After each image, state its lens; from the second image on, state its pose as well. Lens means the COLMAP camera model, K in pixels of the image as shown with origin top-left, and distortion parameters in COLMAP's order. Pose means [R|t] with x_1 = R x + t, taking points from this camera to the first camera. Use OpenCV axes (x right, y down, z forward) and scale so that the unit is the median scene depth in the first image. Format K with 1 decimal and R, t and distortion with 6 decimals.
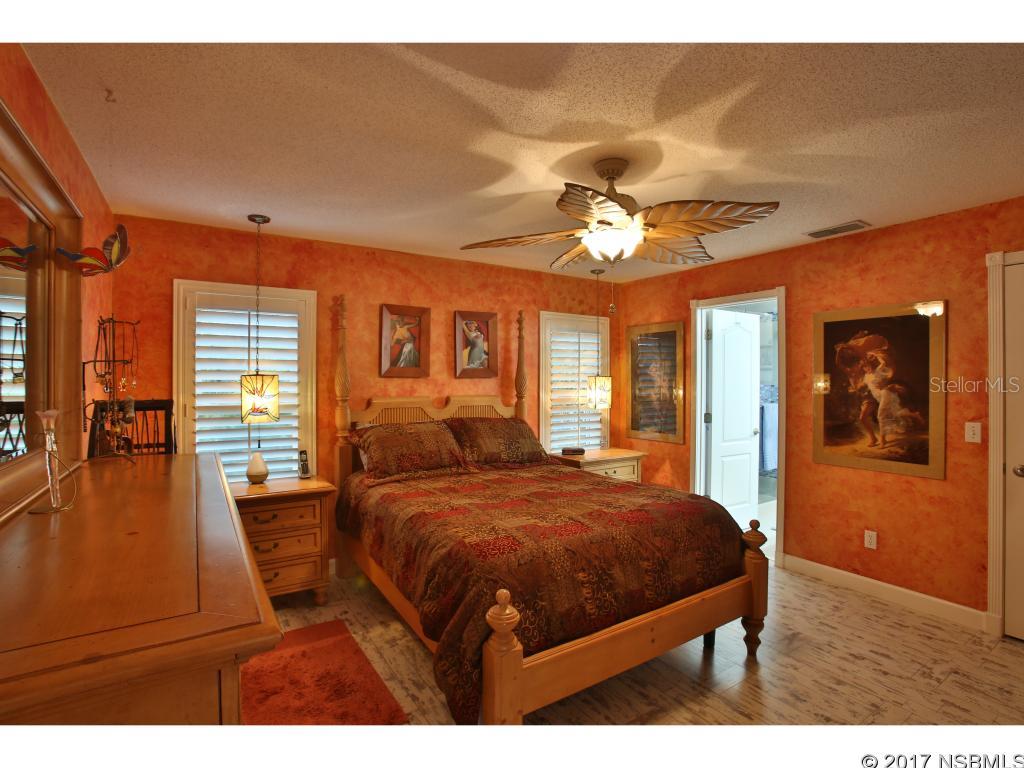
lens RADIAL K [[501.5, 0, 508.9], [0, 501.5, 380.0], [0, 0, 1]] dist [-0.052914, 0.014867]
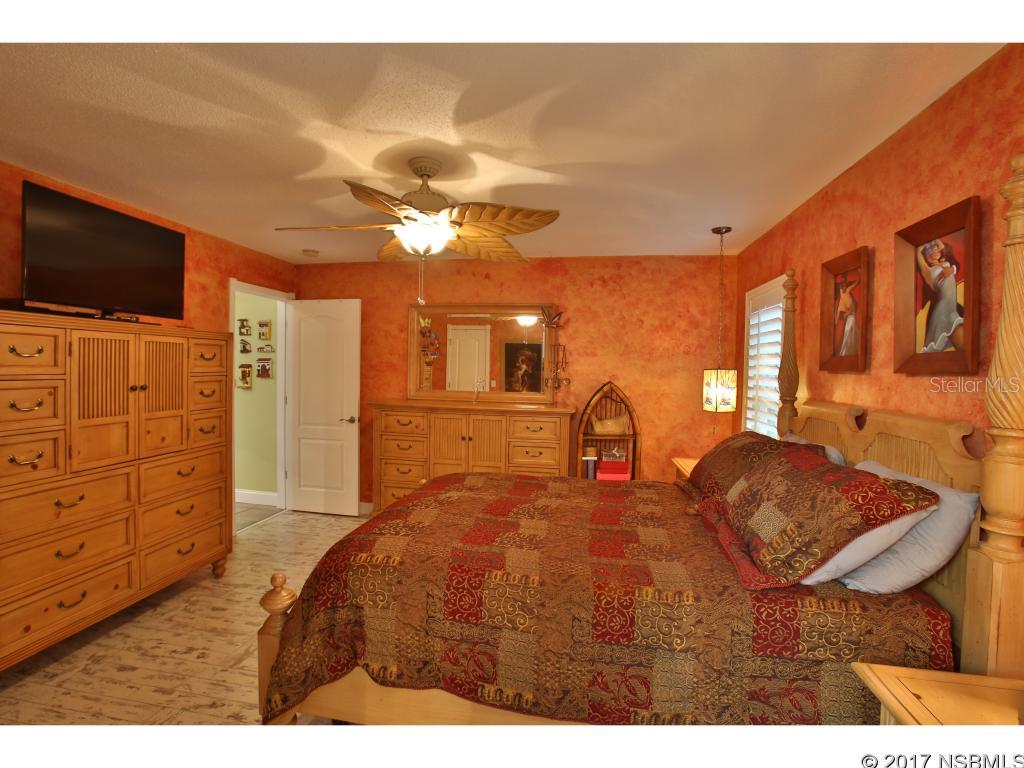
lens RADIAL K [[501.5, 0, 511.2], [0, 501.5, 381.2], [0, 0, 1]] dist [-0.052914, 0.014867]
pose [[-0.676784, 0.007705, -0.736142, 0.472572], [-0.020842, 0.999344, 0.029621, -0.003455], [0.735887, 0.035390, -0.676179, 1.022377]]
